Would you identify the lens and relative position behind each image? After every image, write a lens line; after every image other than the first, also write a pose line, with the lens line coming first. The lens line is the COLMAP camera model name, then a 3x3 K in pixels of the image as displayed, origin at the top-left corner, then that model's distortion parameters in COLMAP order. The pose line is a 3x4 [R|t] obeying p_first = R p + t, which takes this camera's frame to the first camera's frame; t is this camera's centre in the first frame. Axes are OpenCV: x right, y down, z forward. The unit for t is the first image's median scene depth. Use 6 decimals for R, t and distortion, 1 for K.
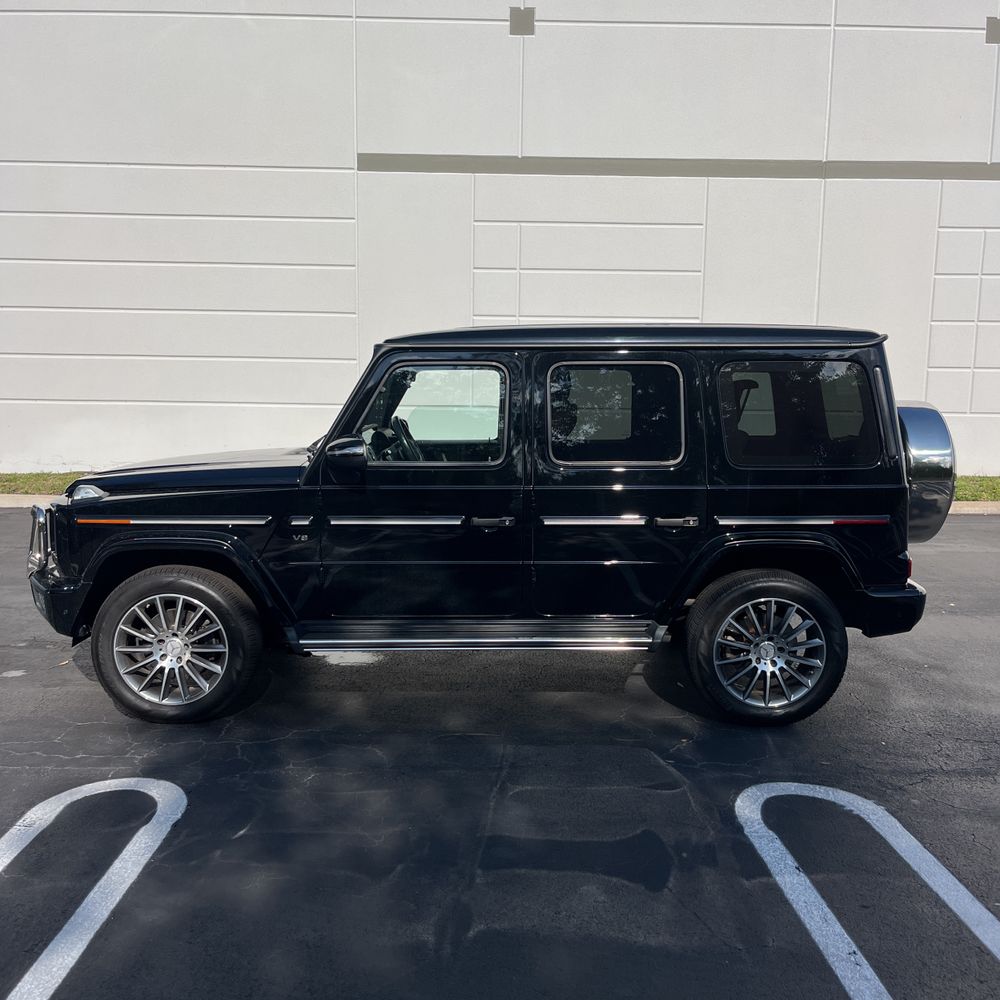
lens RADIAL K [[1016.9, 0, 500.0], [0, 1016.9, 500.0], [0, 0, 1]] dist [0.042981, -0.064011]
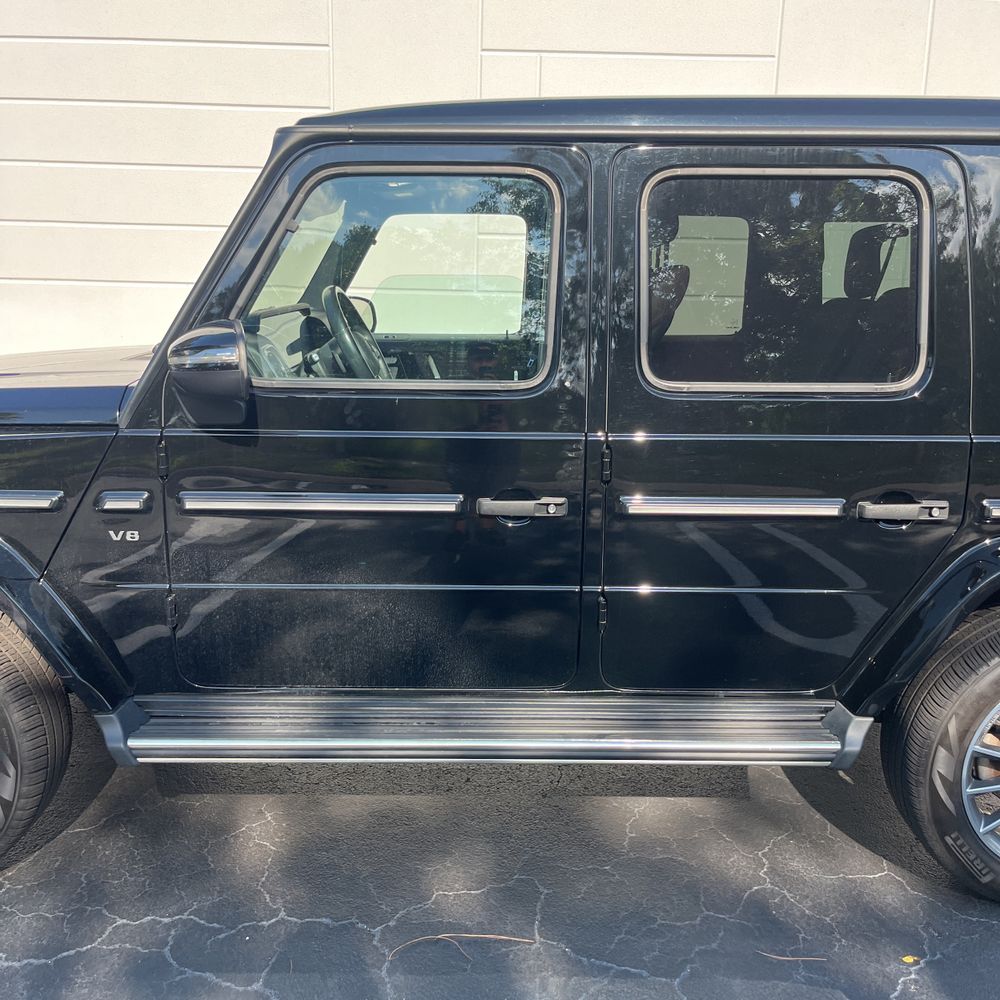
lens RADIAL K [[1012.6, 0, 491.3], [0, 1012.6, 506.3], [0, 0, 1]] dist [0.056974, -0.074829]
pose [[0.999880, 0.011537, -0.010364, -0.016530], [-0.010343, 0.994026, 0.108655, -0.030712], [0.011556, -0.108535, 0.994026, 0.514114]]
